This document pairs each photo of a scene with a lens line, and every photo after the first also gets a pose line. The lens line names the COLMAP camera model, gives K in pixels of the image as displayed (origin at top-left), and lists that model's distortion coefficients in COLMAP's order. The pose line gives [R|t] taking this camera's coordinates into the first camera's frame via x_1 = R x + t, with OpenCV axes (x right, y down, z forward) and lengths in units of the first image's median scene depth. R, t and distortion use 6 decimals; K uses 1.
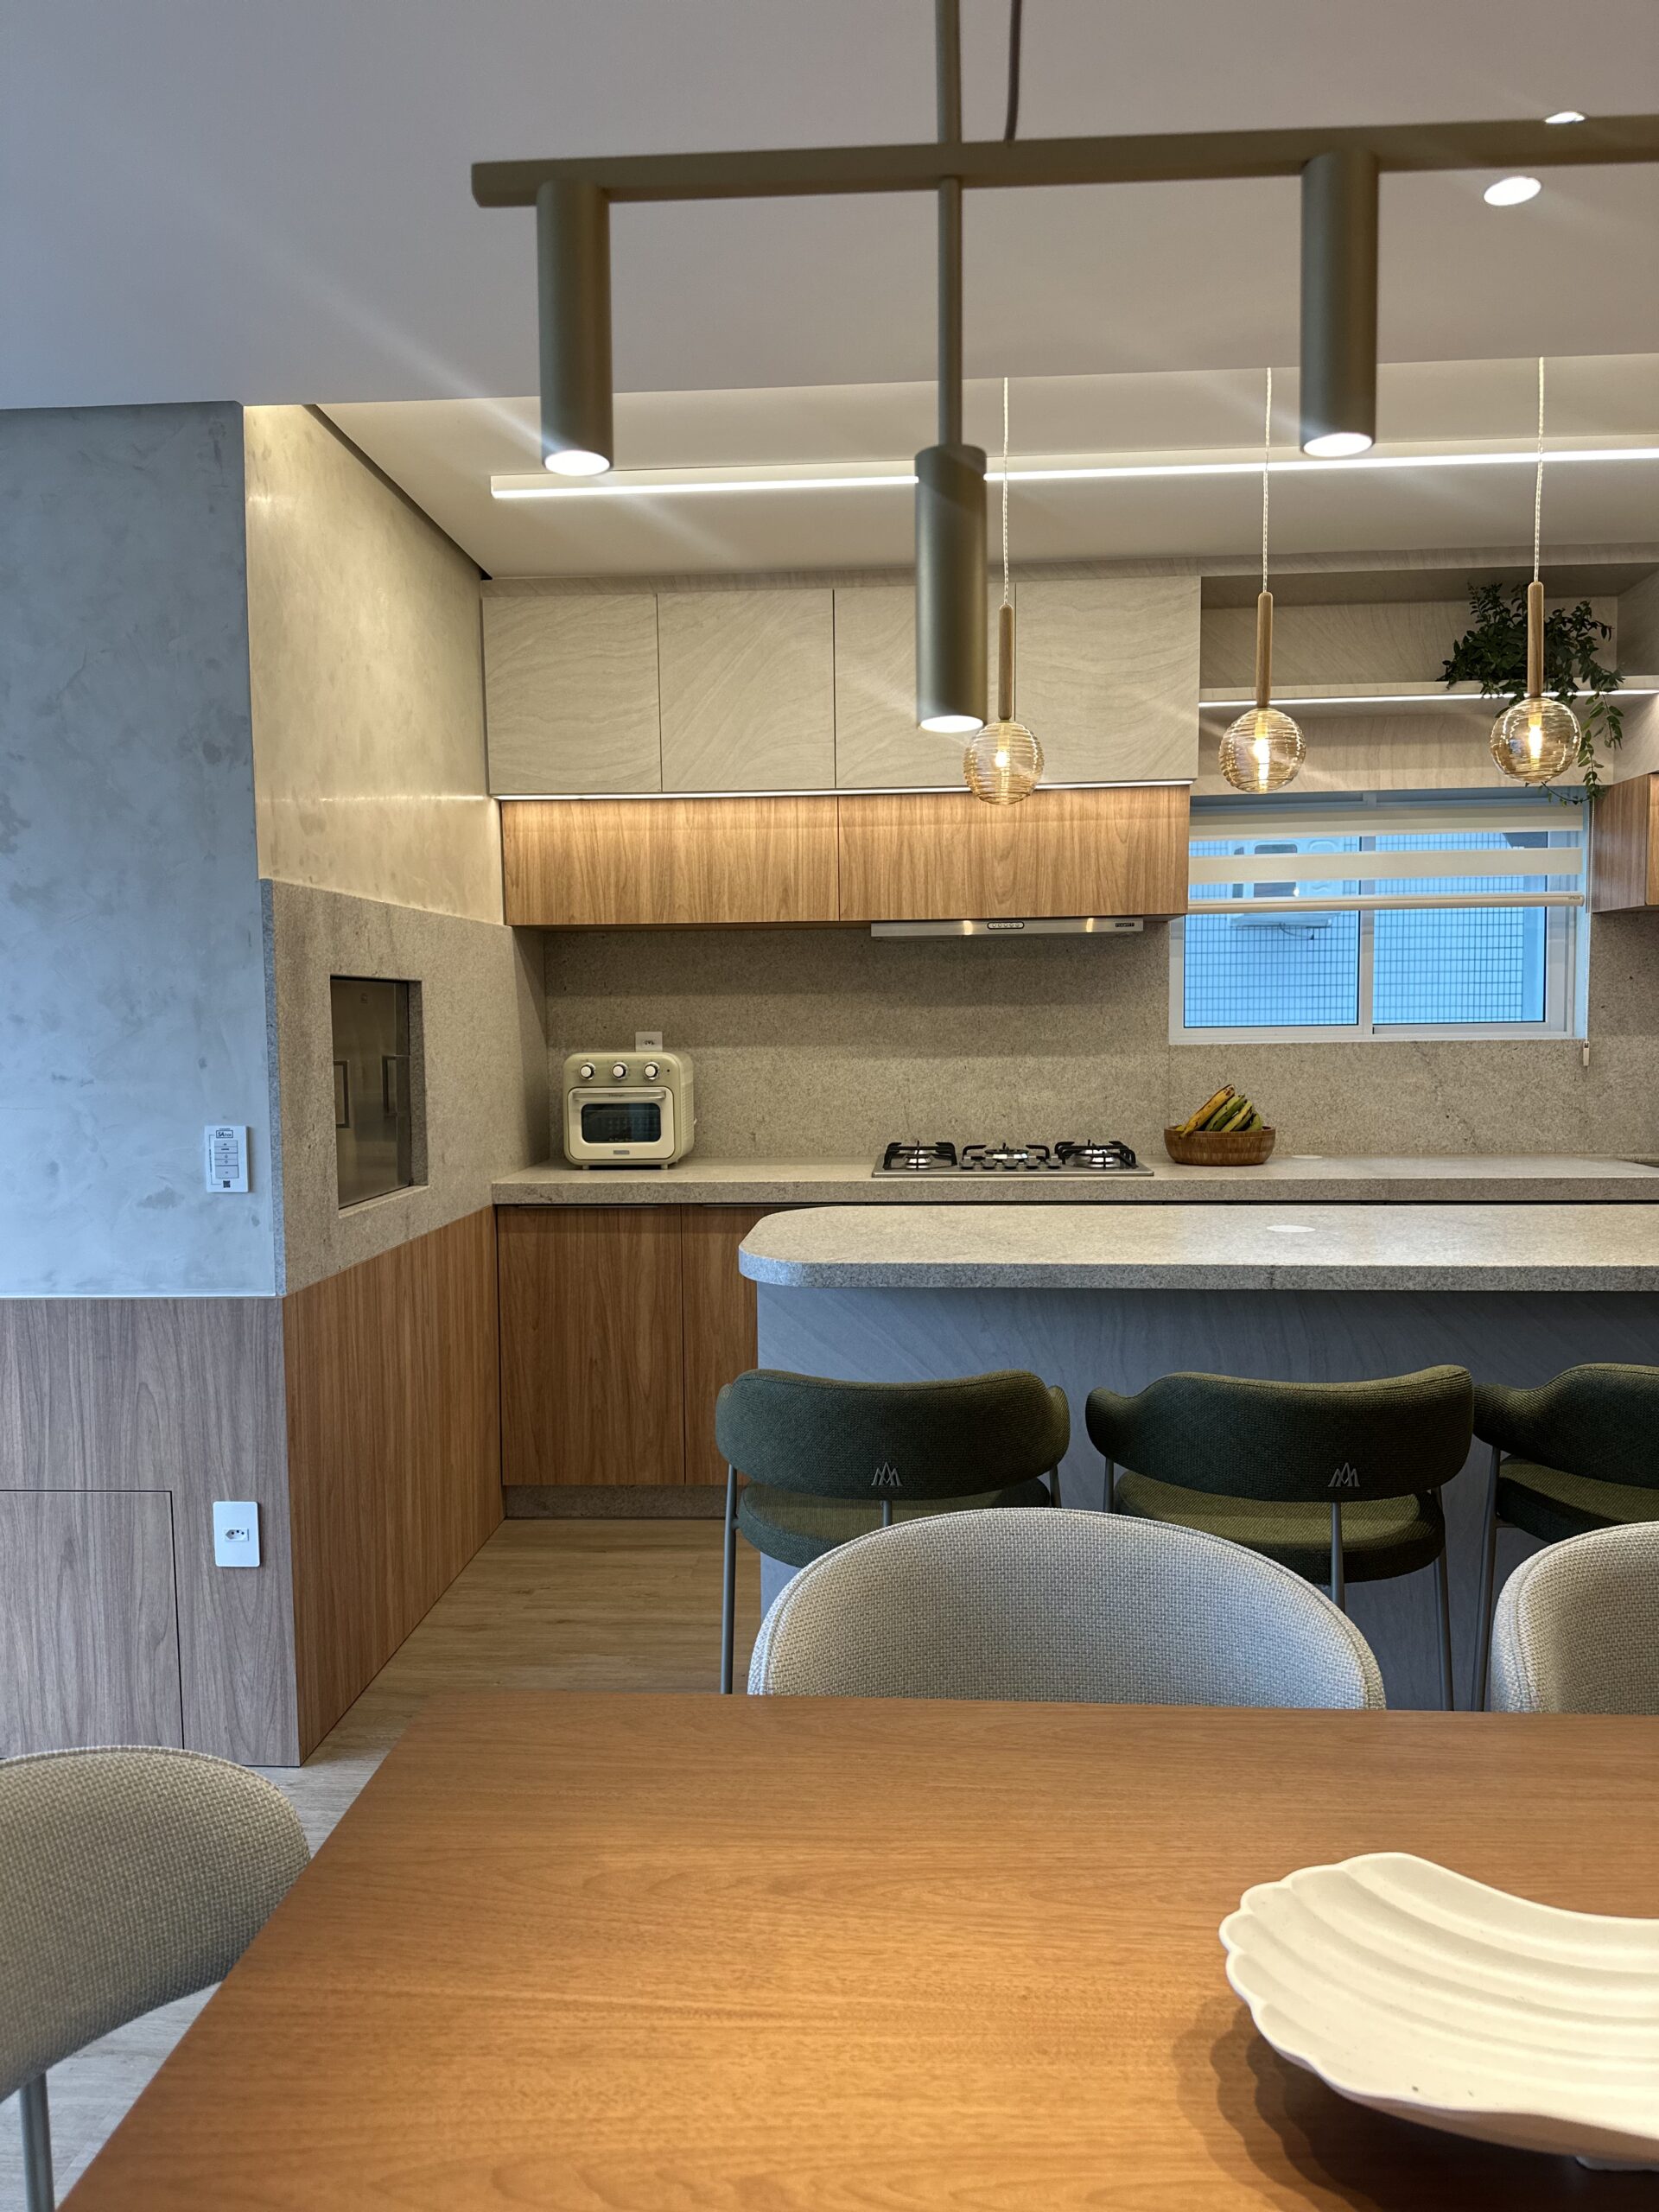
lens RADIAL K [[1596.4, 0, 843.3], [0, 1596.4, 1087.7], [0, 0, 1]] dist [0.098684, -0.107775]
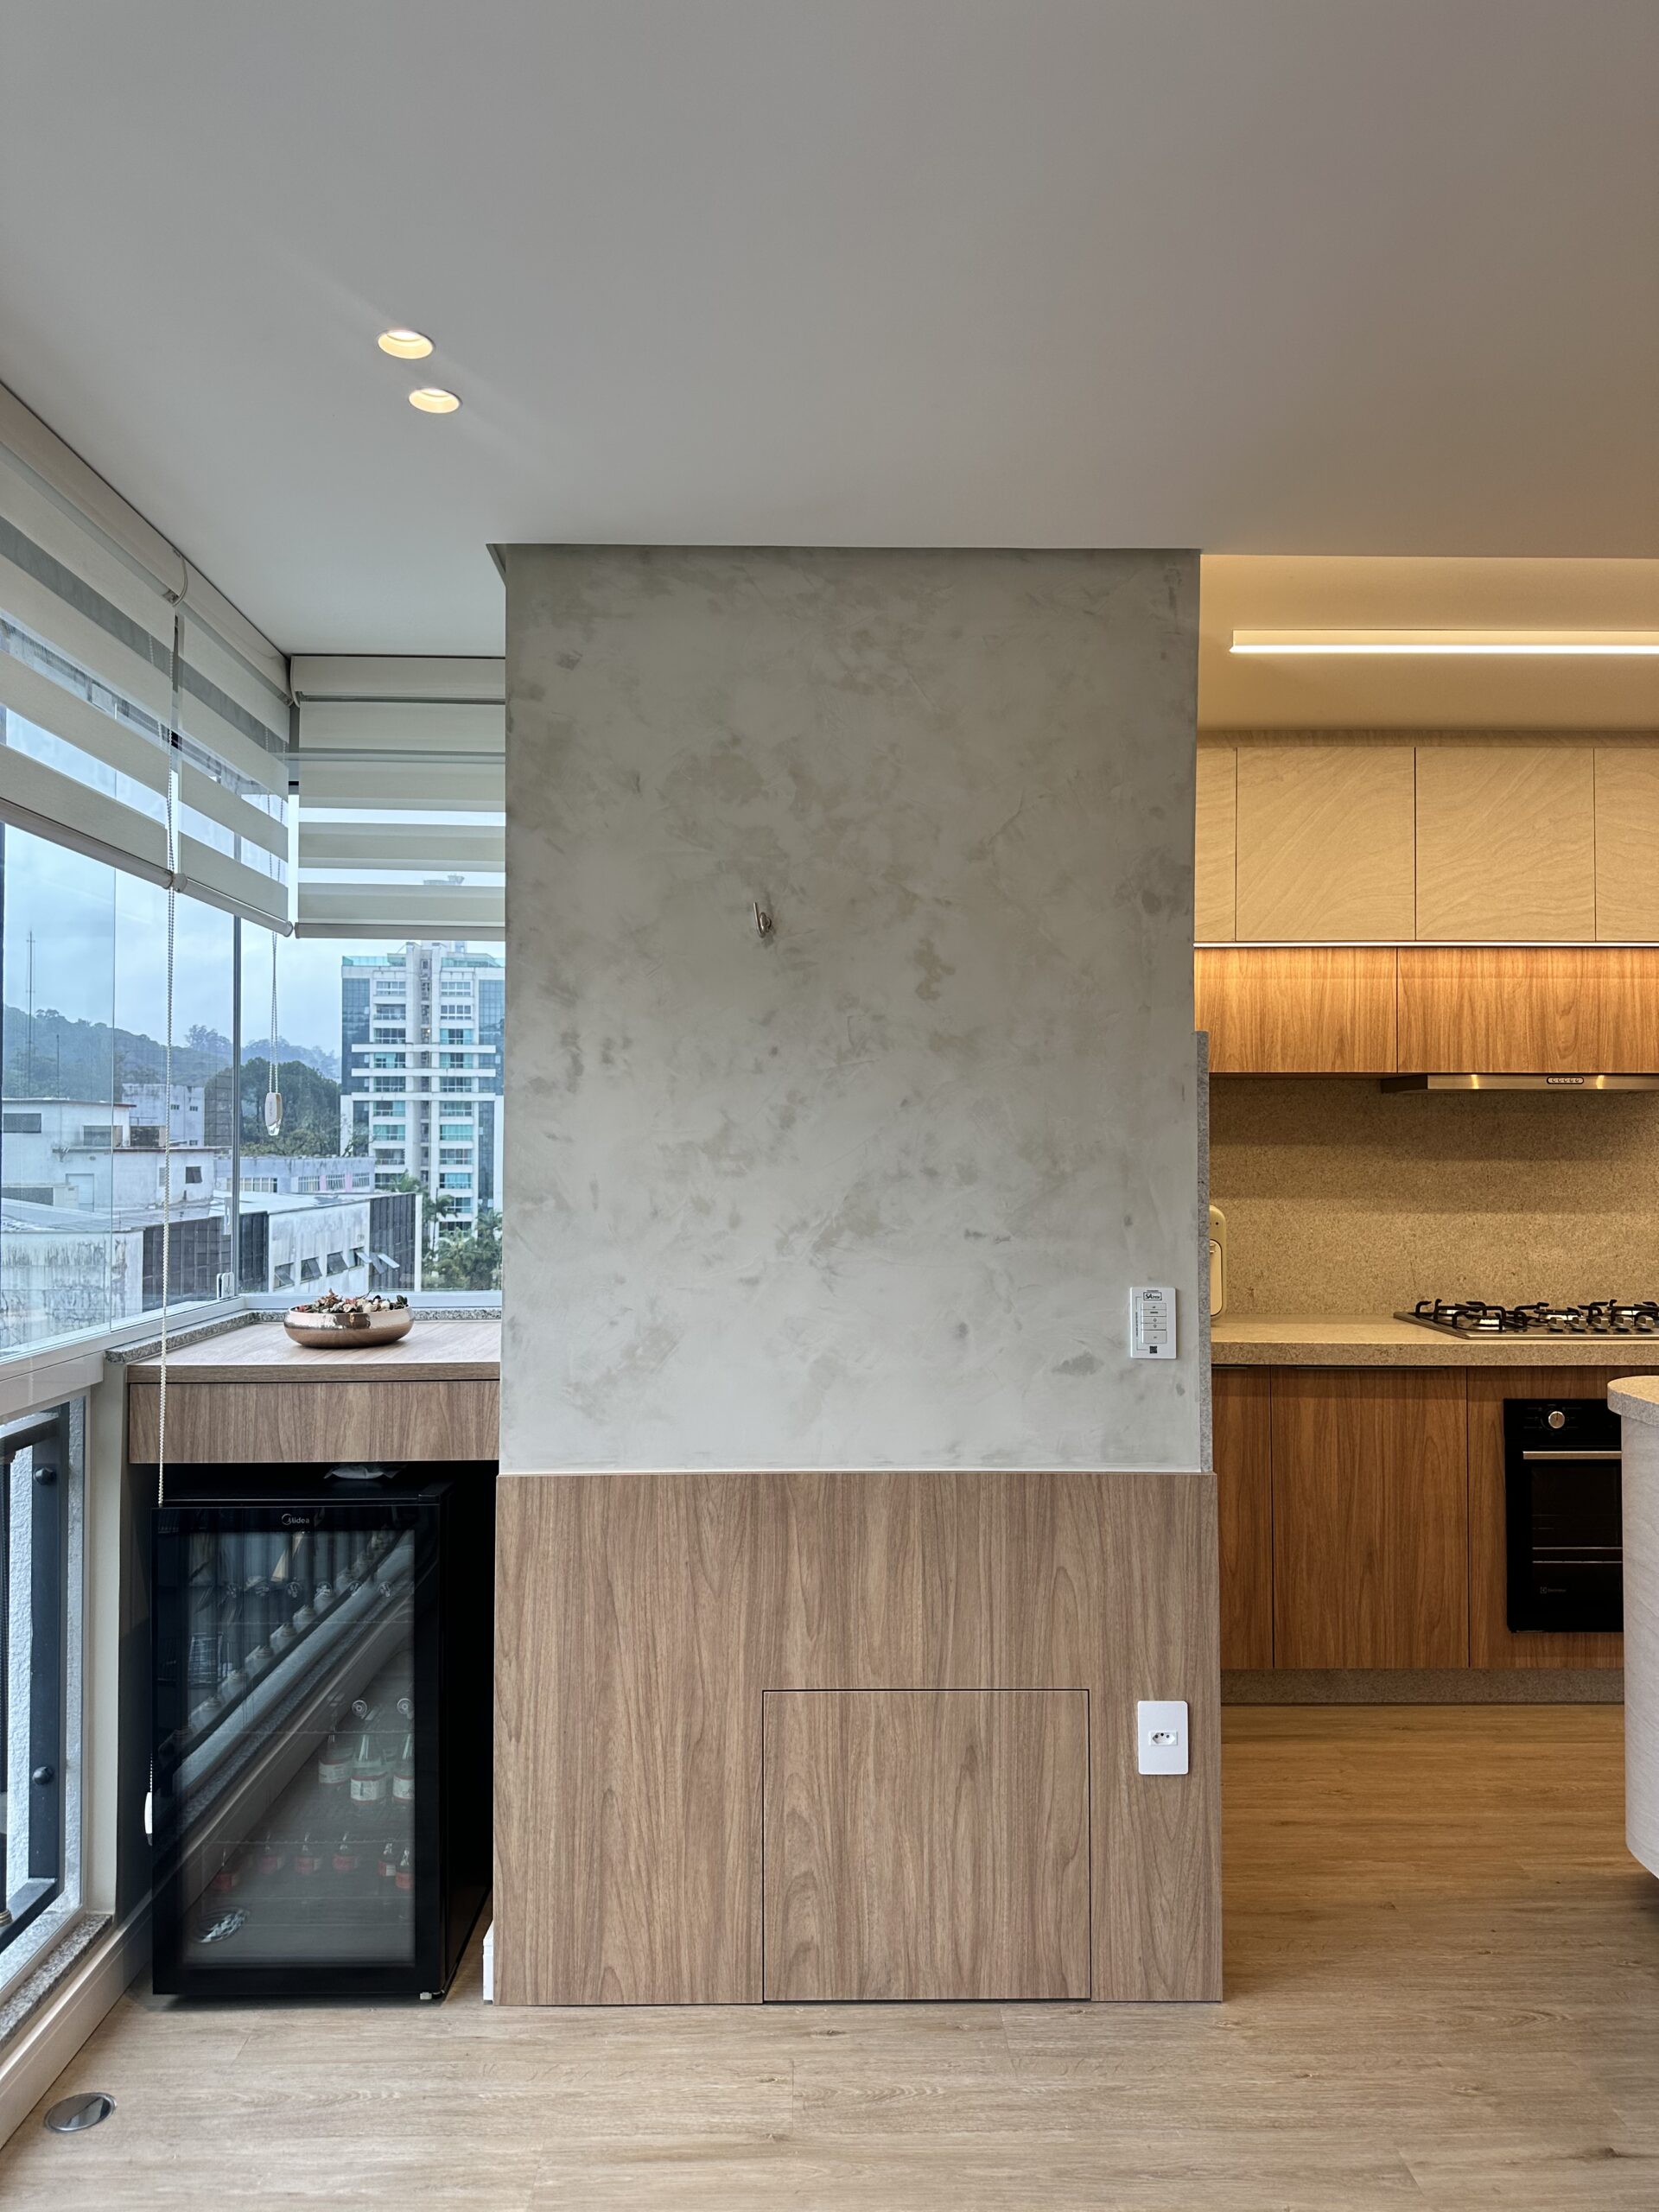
lens RADIAL K [[1596.4, 0, 679.8], [0, 1596.4, 1066.7], [0, 0, 1]] dist [0.098684, -0.107775]
pose [[0.994603, 0.016670, 0.102406, -0.733410], [-0.006587, 0.995162, -0.098025, -0.010524], [-0.103544, 0.096821, 0.989901, 0.079406]]
